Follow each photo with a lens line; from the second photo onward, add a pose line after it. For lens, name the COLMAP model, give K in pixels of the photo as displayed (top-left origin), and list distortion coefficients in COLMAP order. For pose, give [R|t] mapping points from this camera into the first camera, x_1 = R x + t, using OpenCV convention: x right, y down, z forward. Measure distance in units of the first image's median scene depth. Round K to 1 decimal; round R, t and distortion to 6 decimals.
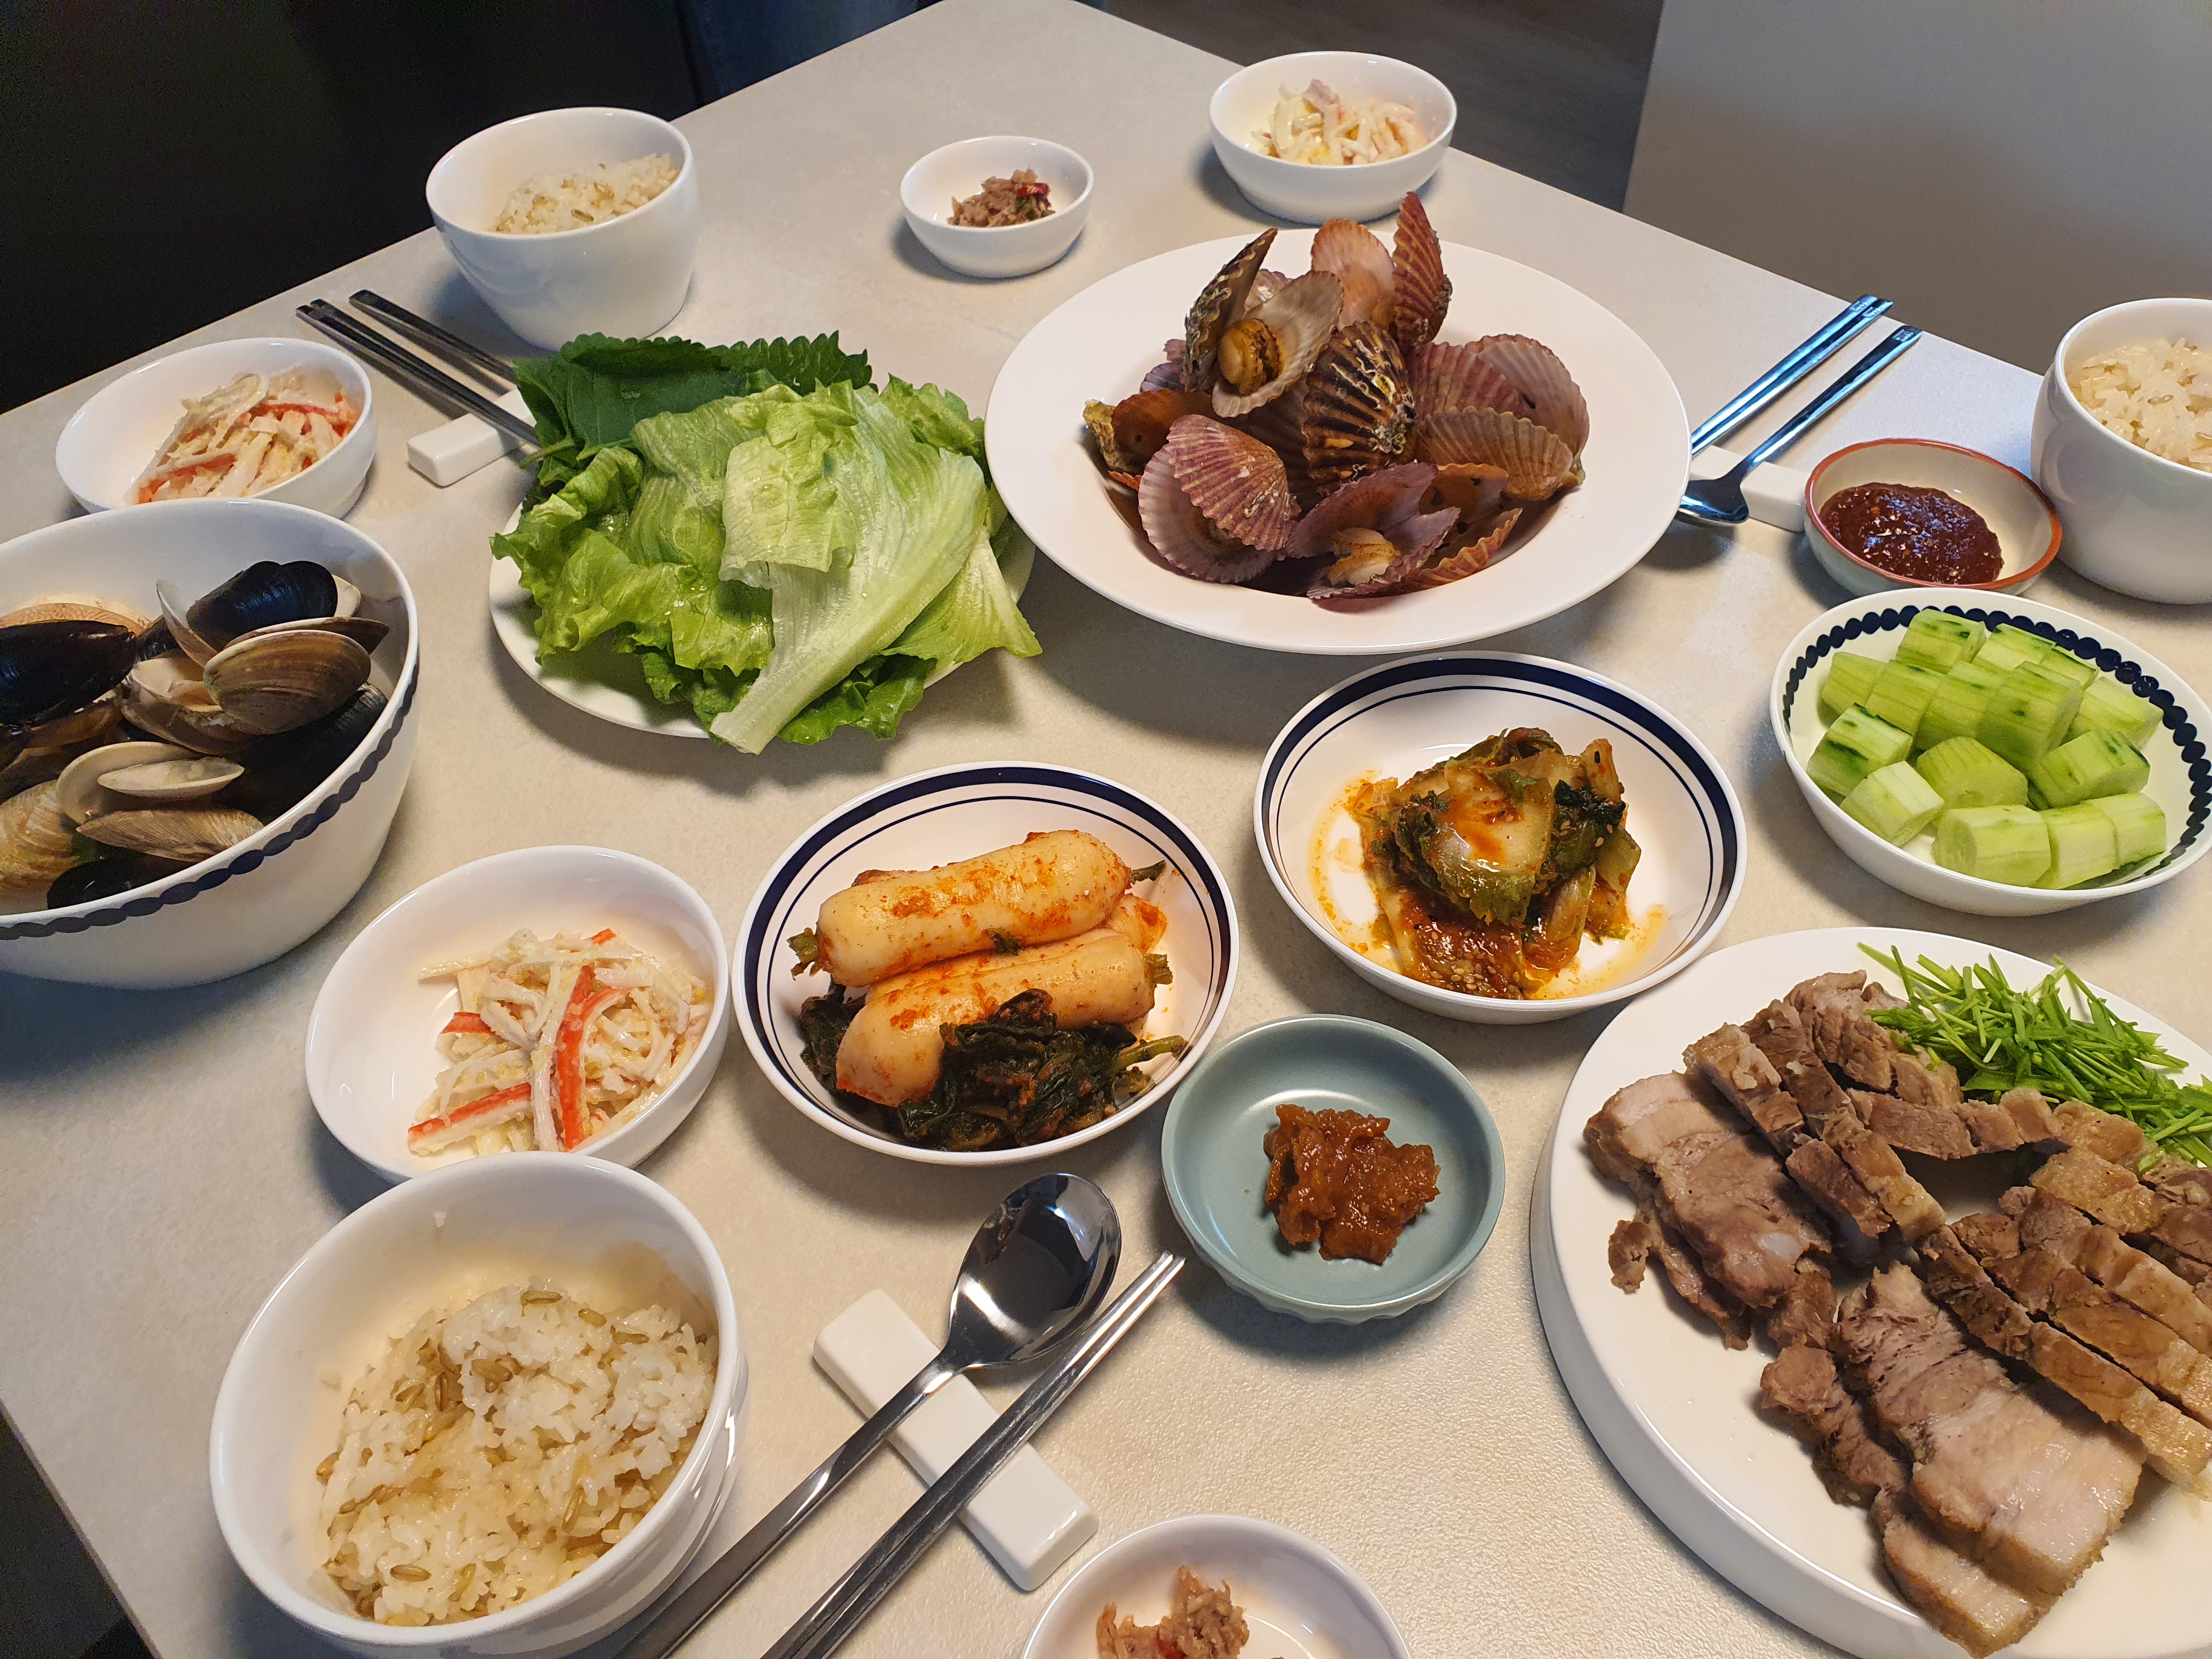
lens RADIAL K [[1708.1, 0, 1181.8], [0, 1708.1, 825.5], [0, 0, 1]] dist [0.105420, -0.310201]
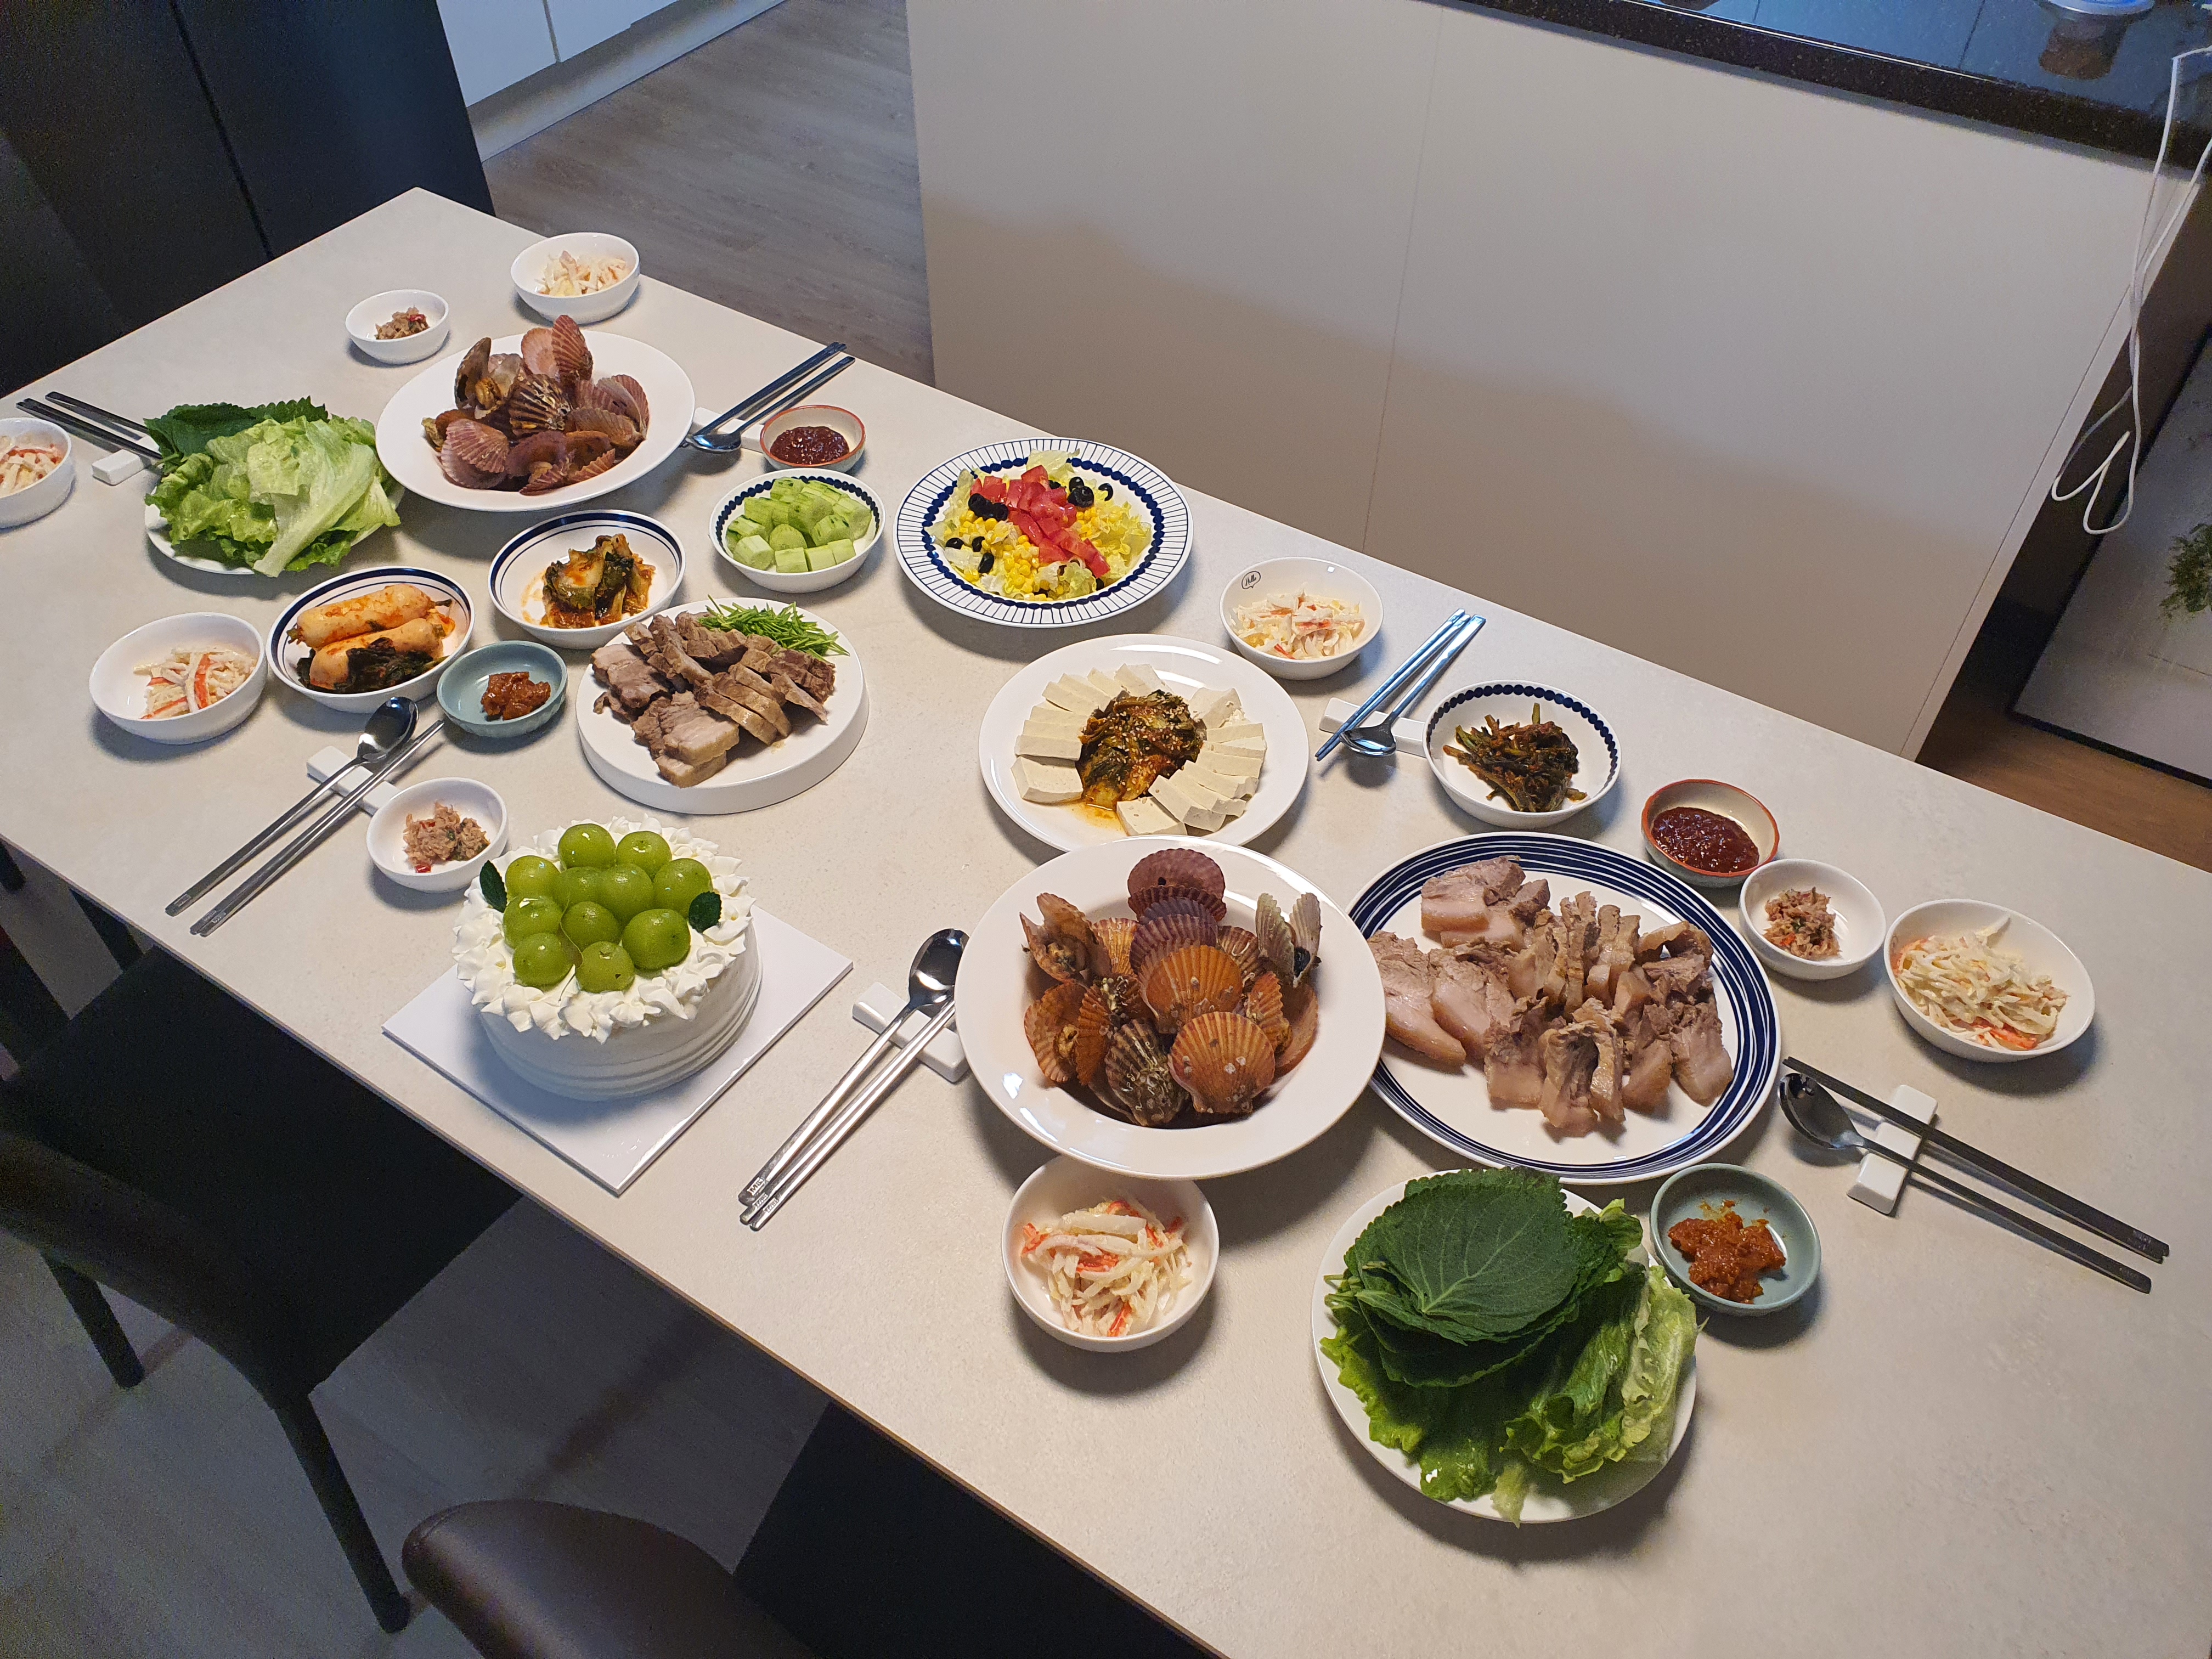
lens RADIAL K [[1699.6, 0, 1106.0], [0, 1699.6, 829.5], [0, 0, 1]] dist [0.006302, 0.002349]
pose [[0.985142, -0.107922, 0.133597, 0.504908], [0.110262, 0.993850, -0.010217, 0.436723], [-0.131672, 0.024796, 0.990983, -1.394943]]
